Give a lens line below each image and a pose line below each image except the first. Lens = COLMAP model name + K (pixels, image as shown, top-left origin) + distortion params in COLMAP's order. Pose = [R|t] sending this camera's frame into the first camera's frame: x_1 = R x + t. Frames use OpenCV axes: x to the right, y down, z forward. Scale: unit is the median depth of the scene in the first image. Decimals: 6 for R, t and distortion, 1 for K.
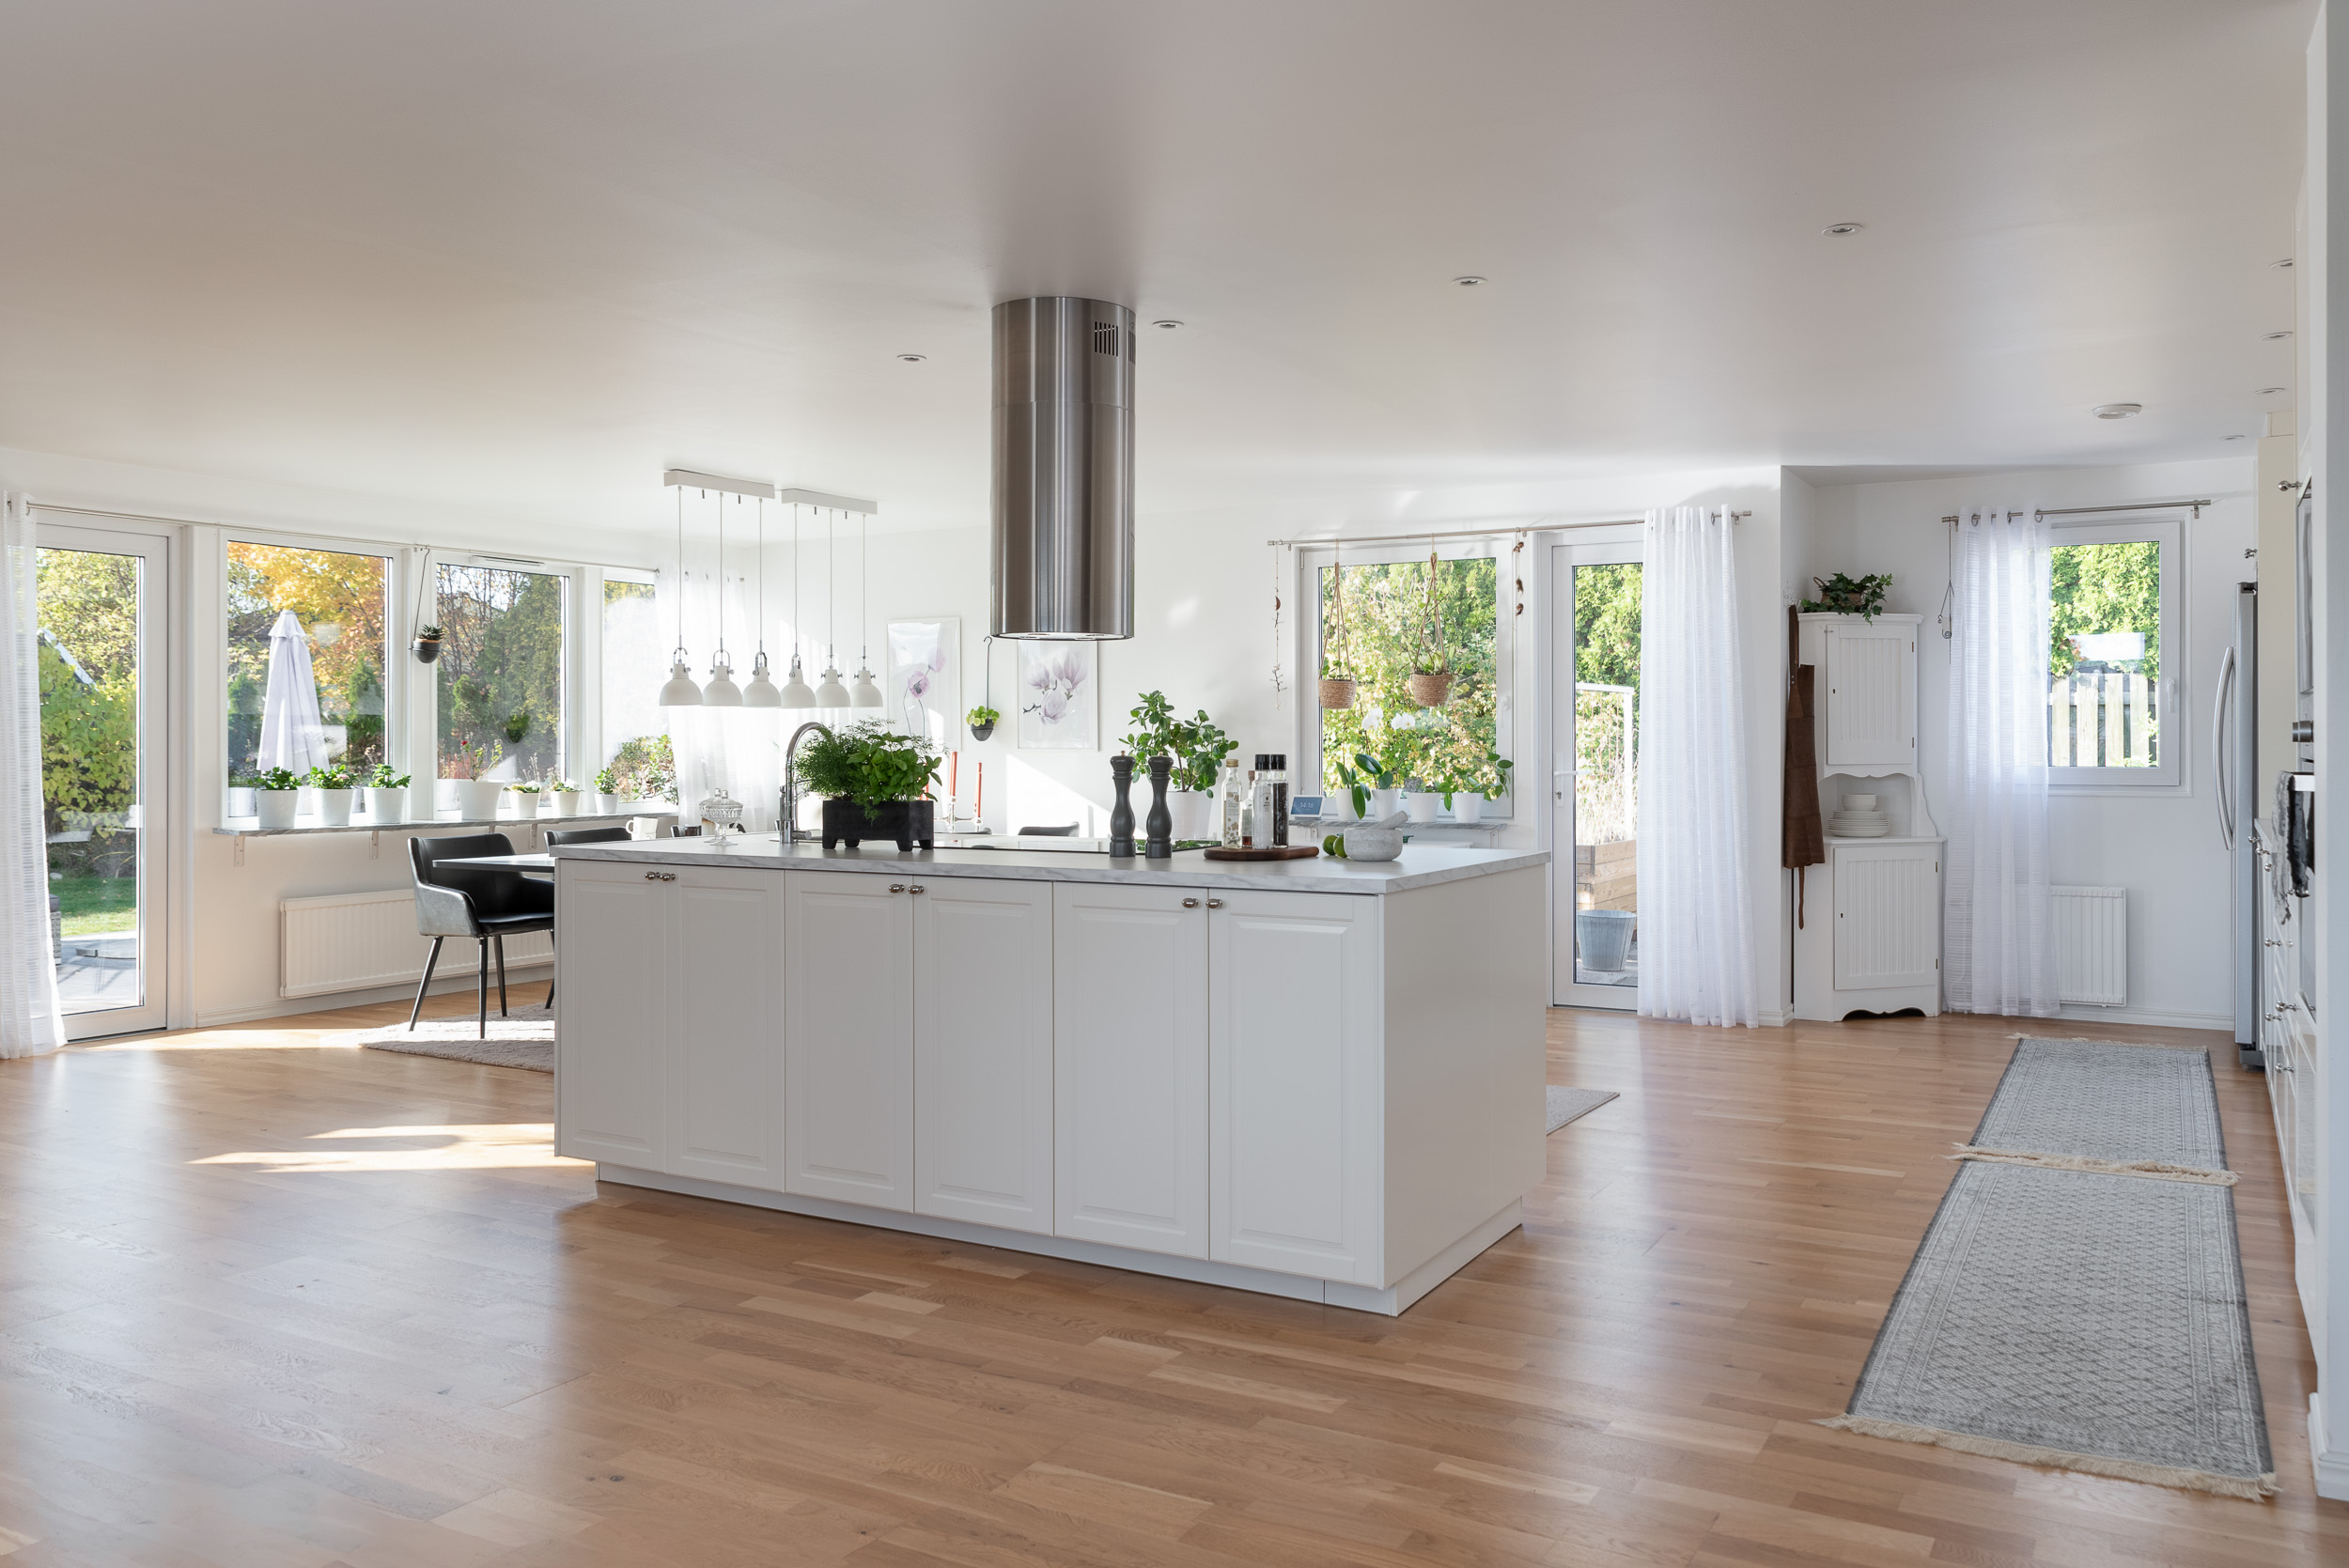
lens RADIAL K [[1674.3, 0, 1279.8], [0, 1674.3, 740.5], [0, 0, 1]] dist [-0.002453, 0.000066]
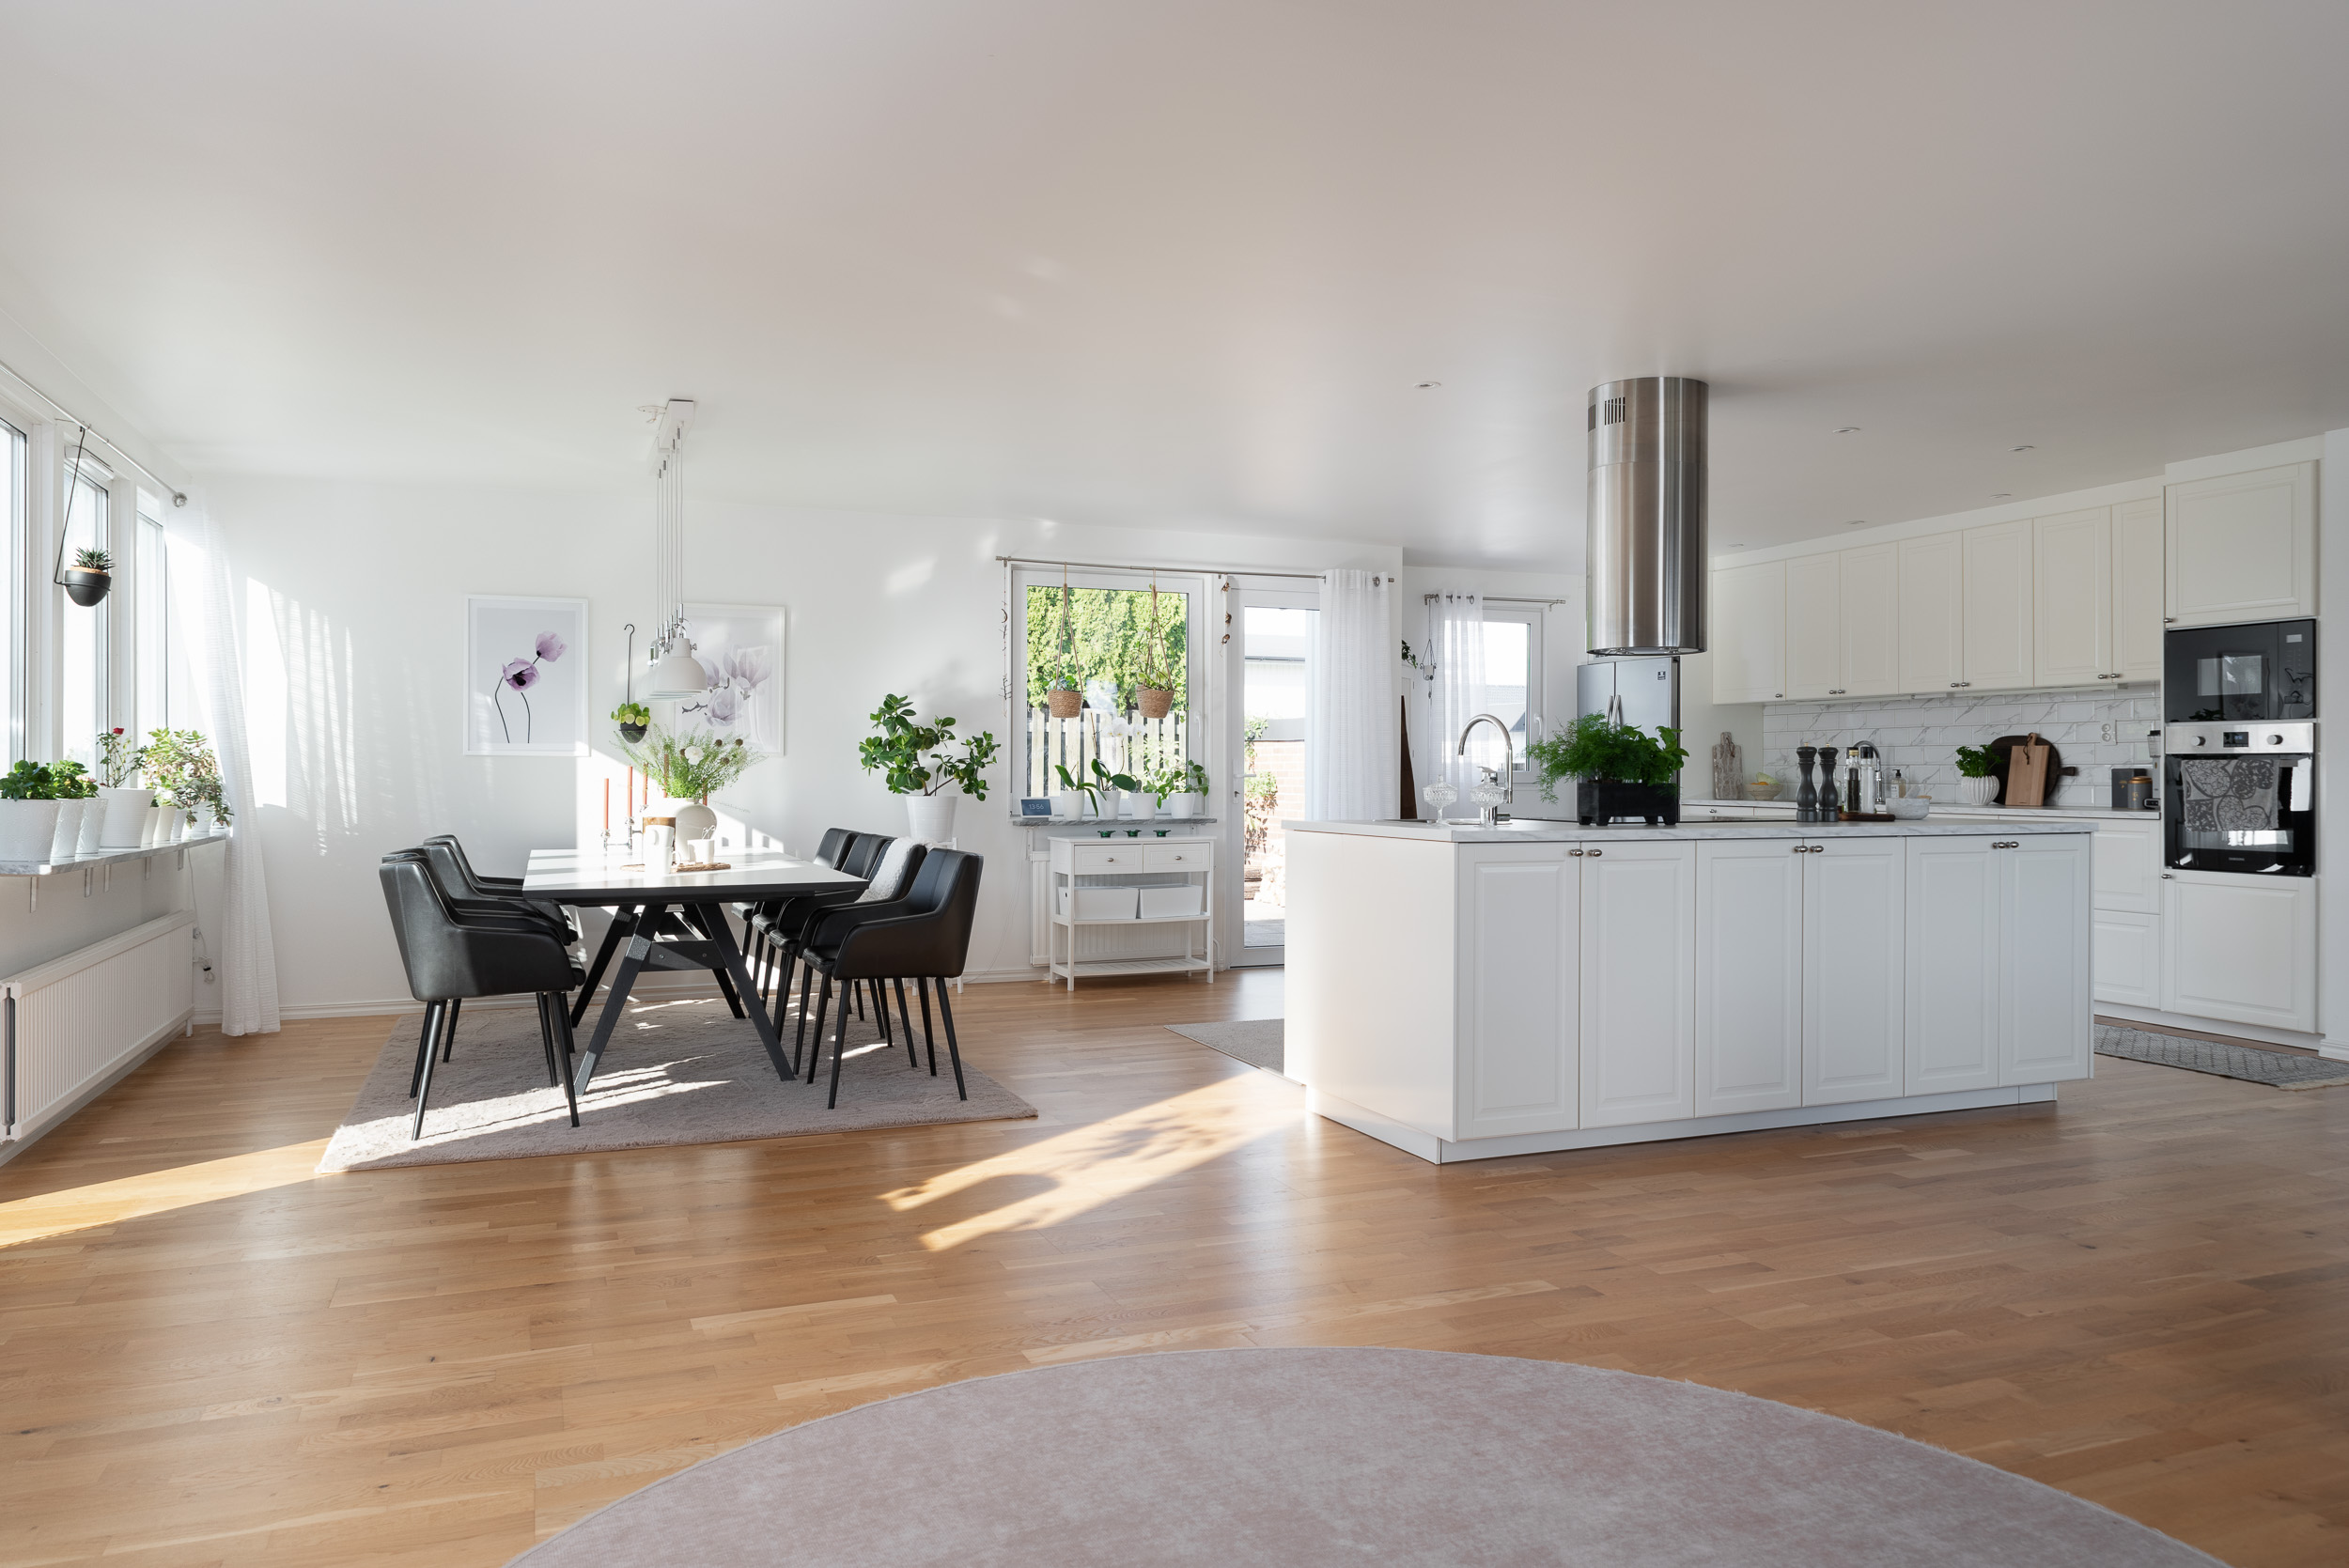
lens RADIAL K [[1634.2, 0, 1187.8], [0, 1634.2, 784.7], [0, 0, 1]] dist [-0.005209, -0.000531]
pose [[0.647764, -0.003241, 0.761834, -0.724165], [-0.004925, 0.999952, 0.008442, 0.015403], [-0.761825, -0.009221, 0.647717, 0.245881]]
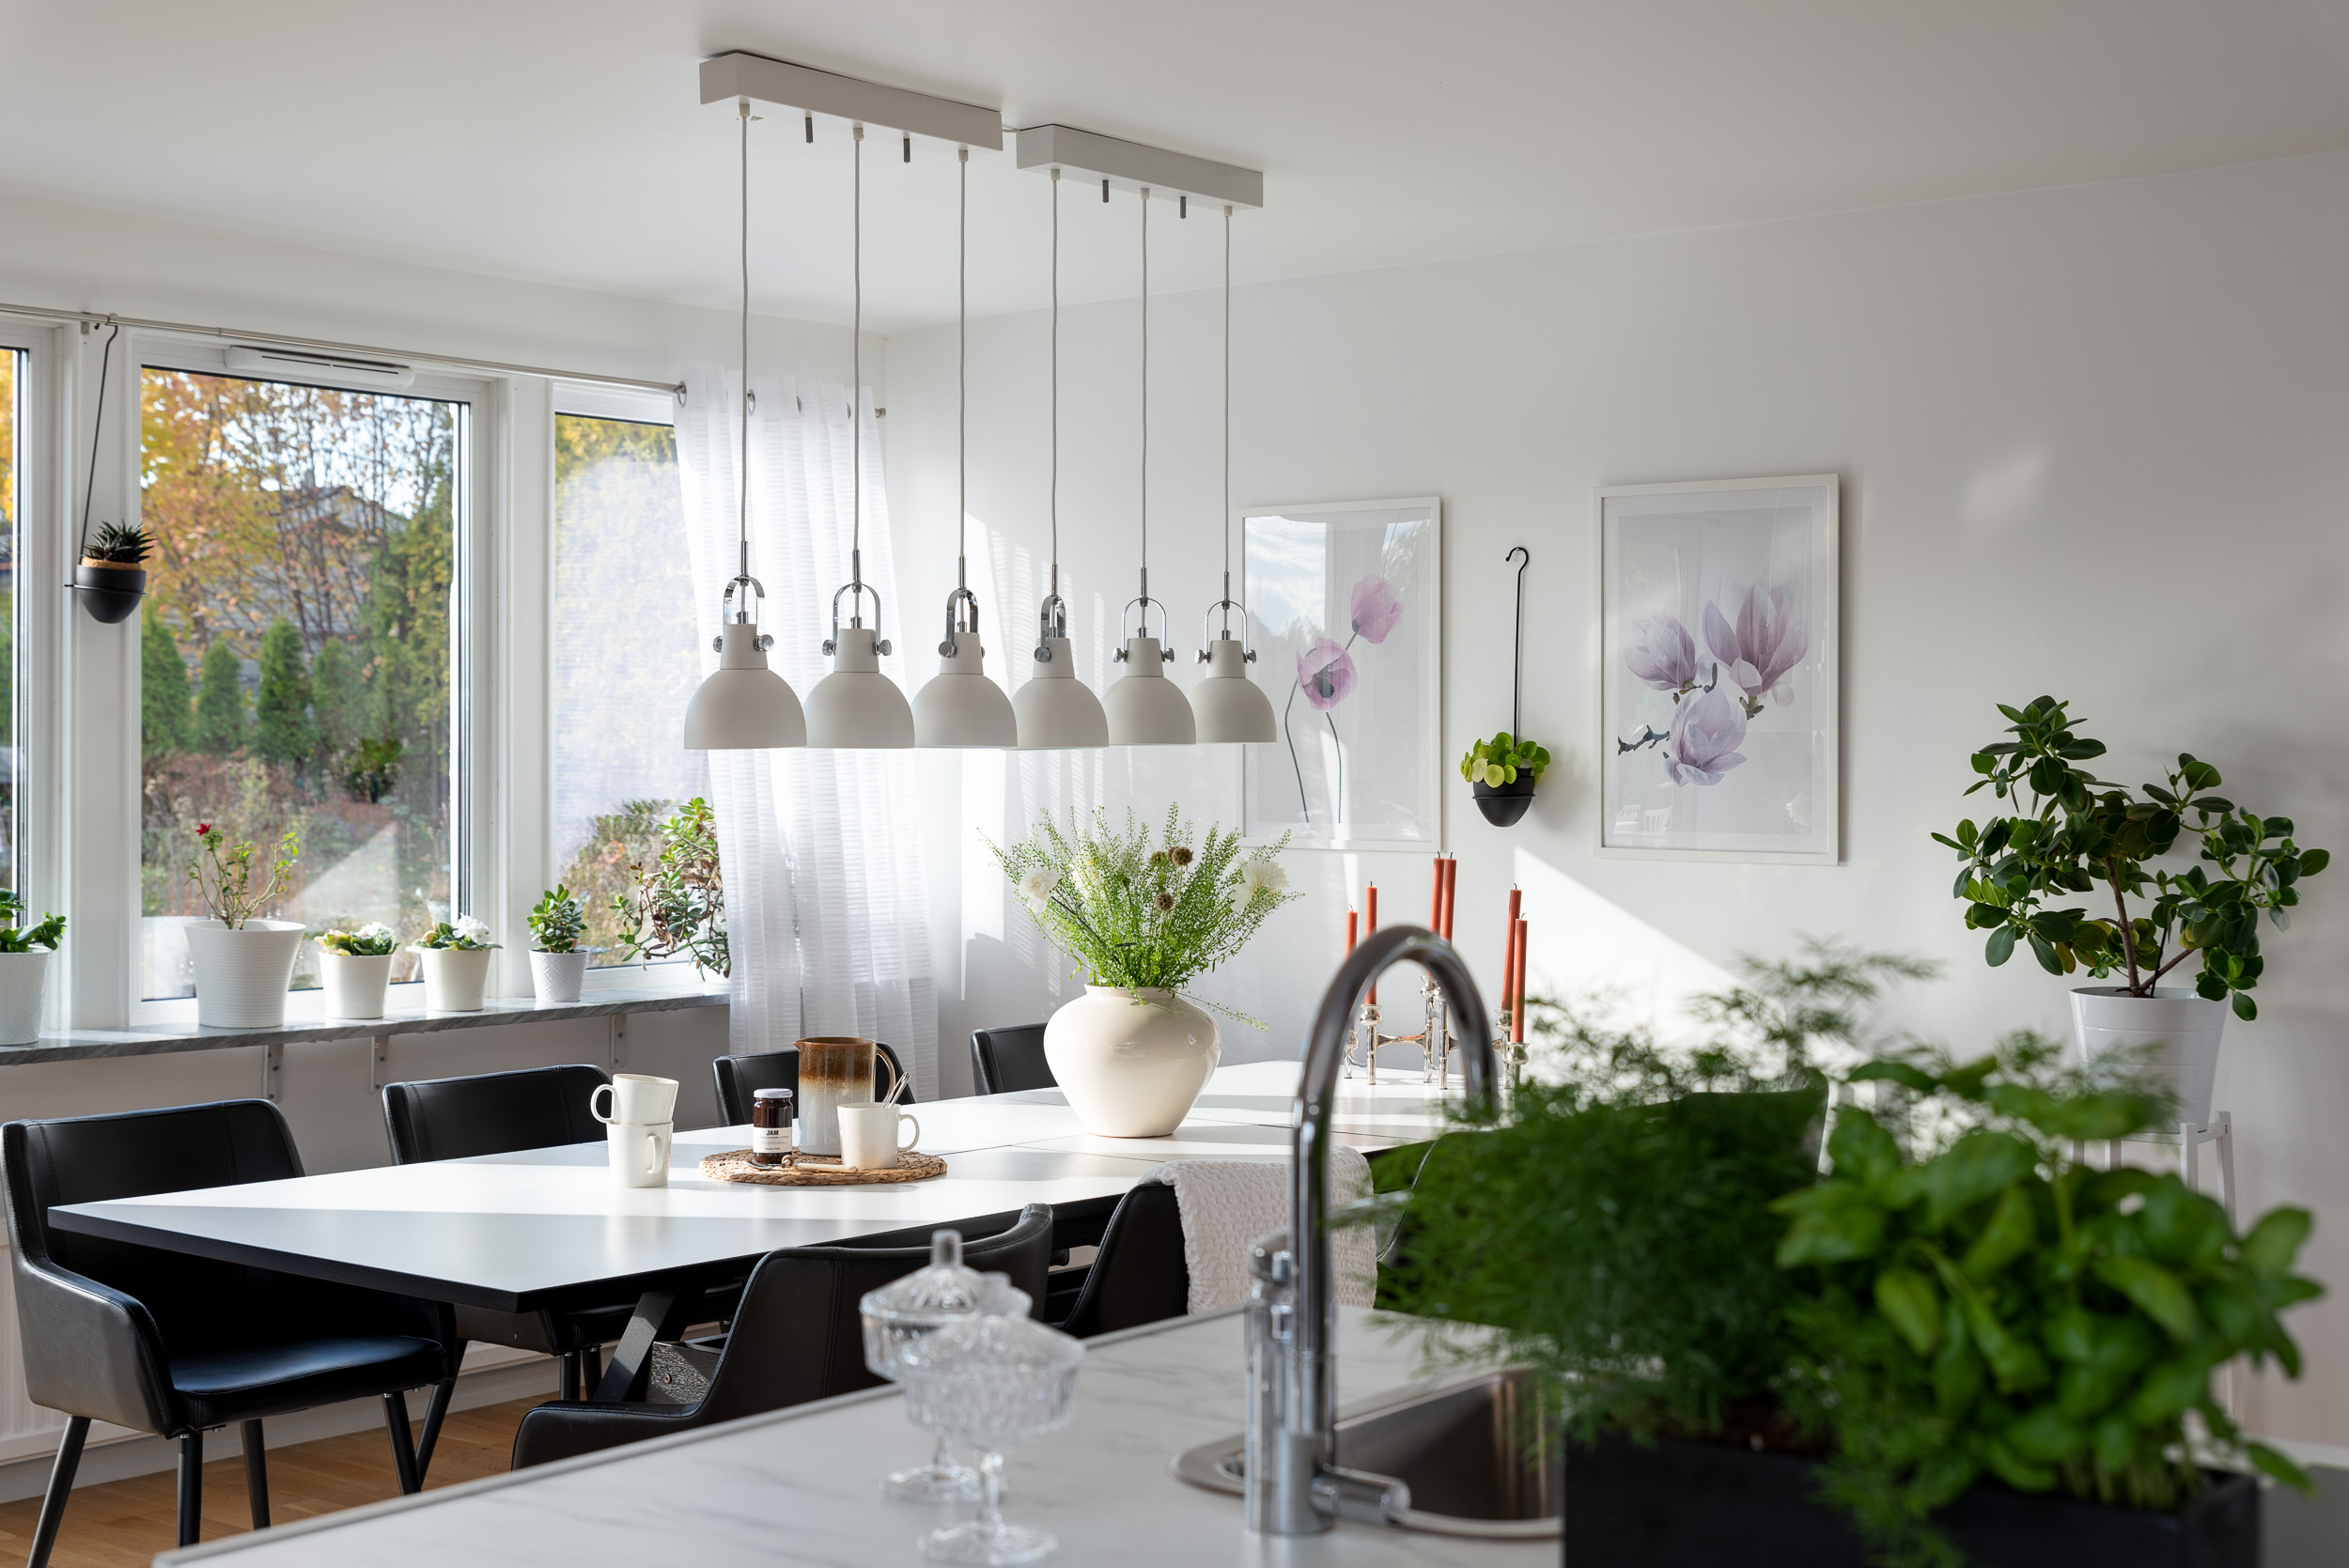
lens RADIAL K [[2999.9, 0, 1172.8], [0, 2999.9, 780.8], [0, 0, 1]] dist [0.011584, 0.001435]
pose [[0.981302, 0.007824, -0.192314, -0.136302], [-0.005887, 0.999926, 0.010644, -0.018532], [0.192383, -0.009313, 0.981276, 0.366821]]
